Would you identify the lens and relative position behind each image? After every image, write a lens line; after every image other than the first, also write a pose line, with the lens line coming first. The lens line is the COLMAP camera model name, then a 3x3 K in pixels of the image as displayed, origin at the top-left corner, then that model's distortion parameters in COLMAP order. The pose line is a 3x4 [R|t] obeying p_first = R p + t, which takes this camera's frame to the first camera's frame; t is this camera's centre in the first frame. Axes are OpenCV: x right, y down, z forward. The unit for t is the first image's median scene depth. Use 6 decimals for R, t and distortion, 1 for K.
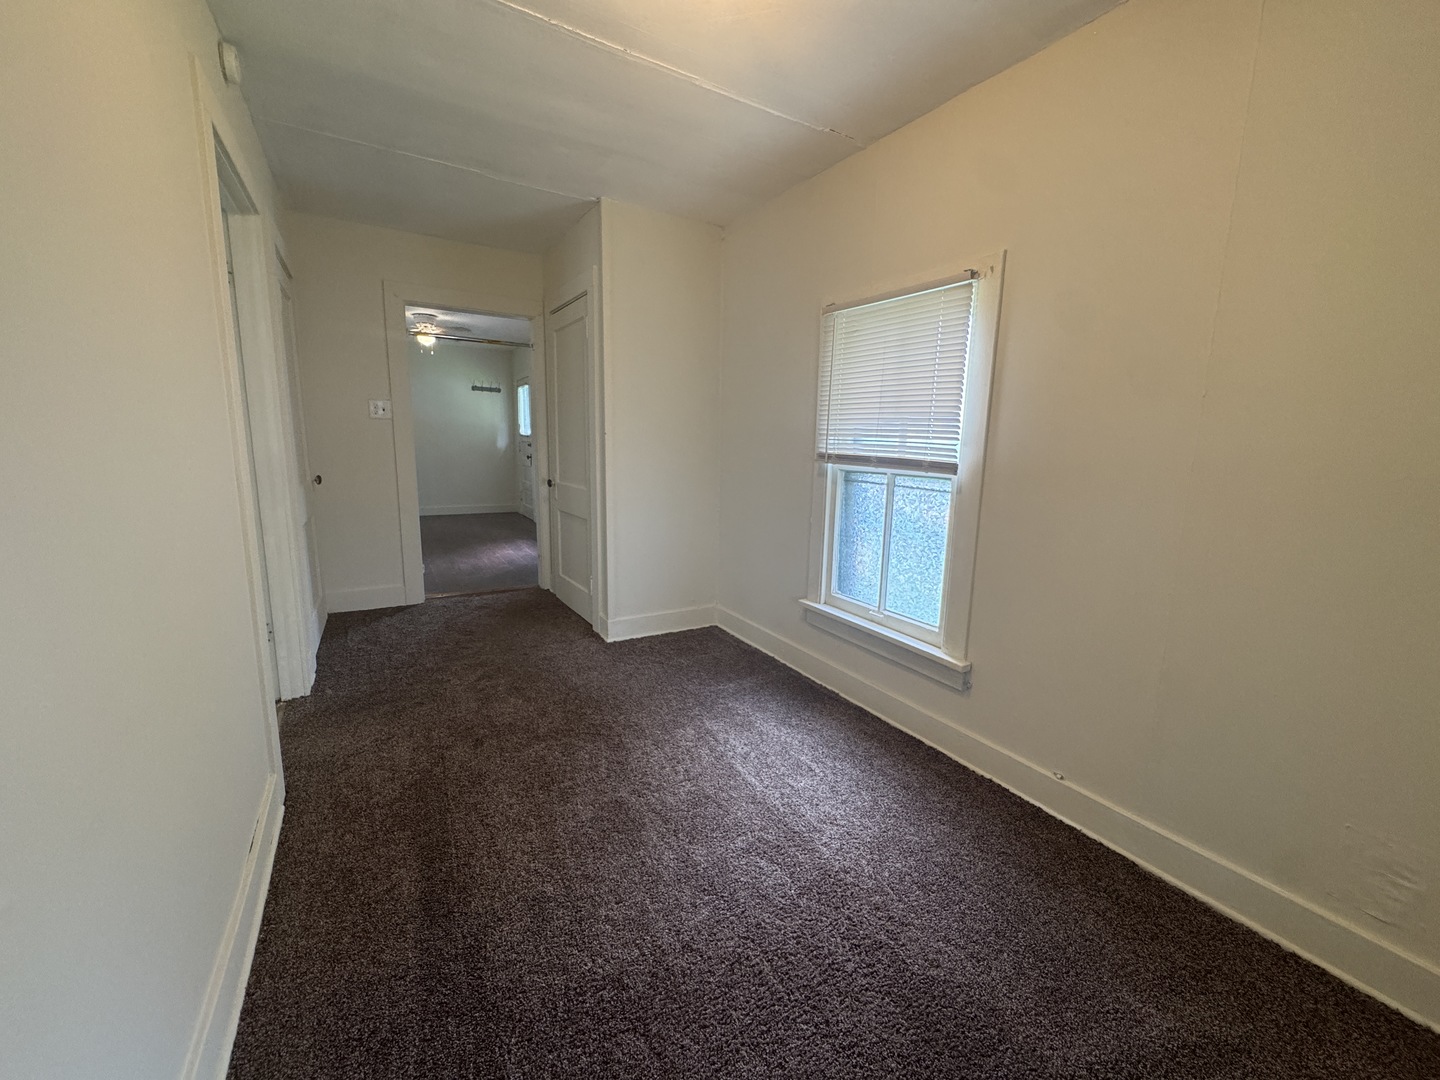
lens RADIAL K [[574.7, 0, 720.0], [0, 574.7, 540.0], [0, 0, 1]] dist [0.001687, 0.000134]
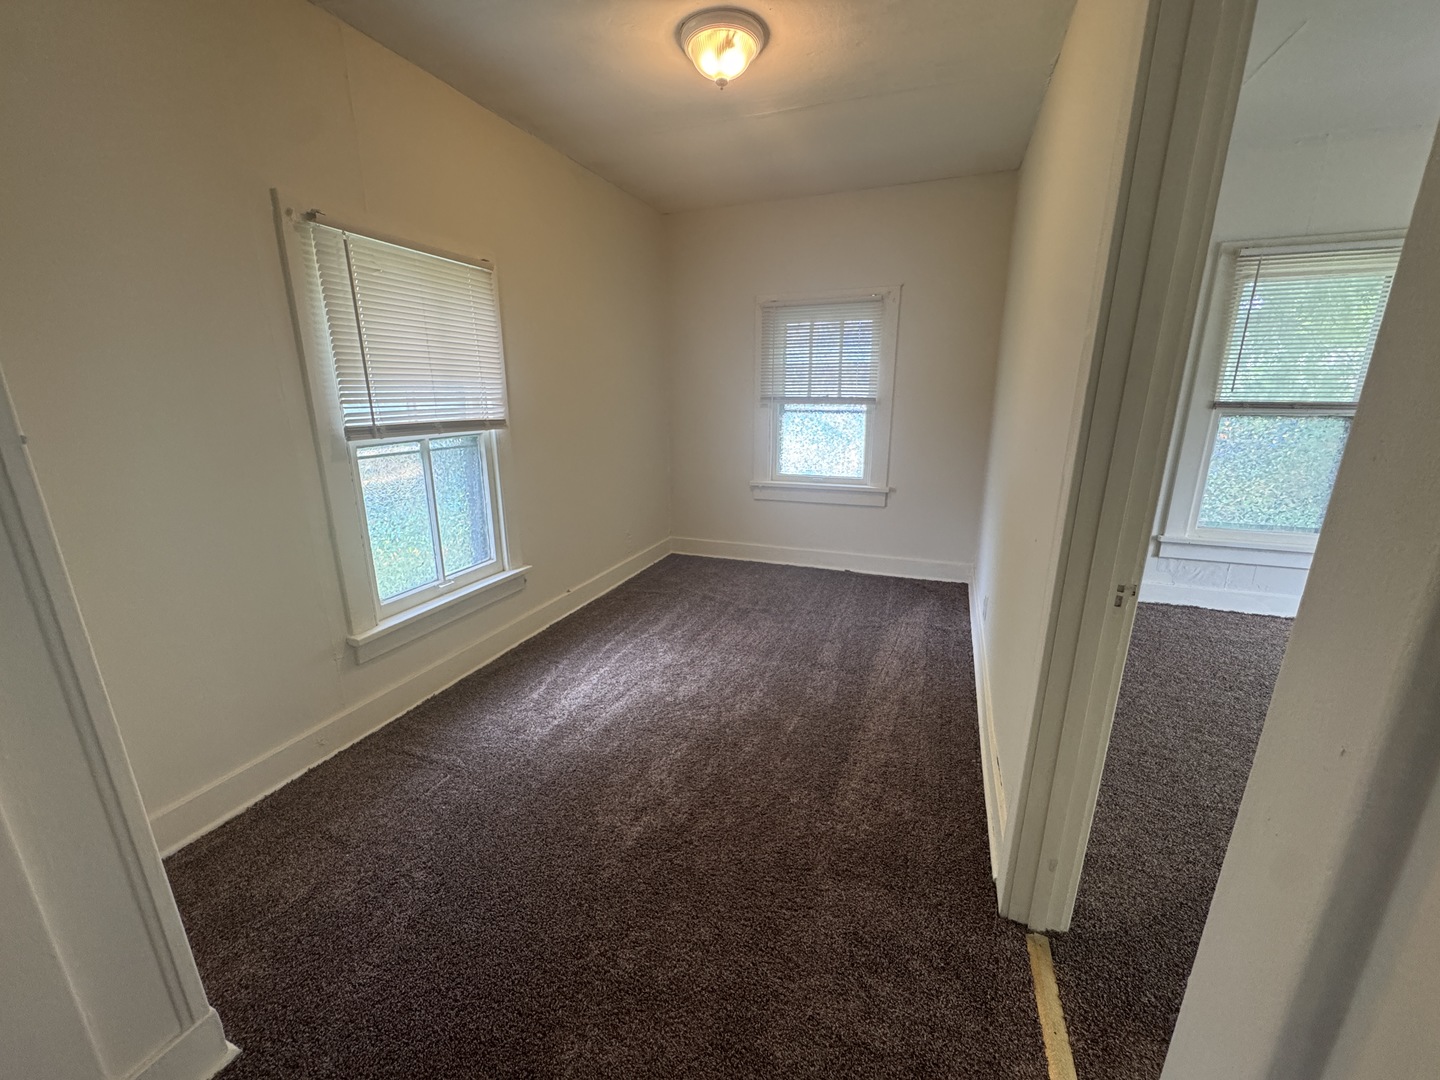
lens RADIAL K [[576.1, 0, 720.0], [0, 576.1, 540.0], [0, 0, 1]] dist [-0.000059, -0.000032]
pose [[-0.612267, -0.222469, 0.758707, -0.783079], [0.129214, 0.918542, 0.373610, -0.260379], [-0.780021, 0.326785, -0.533647, 1.196862]]
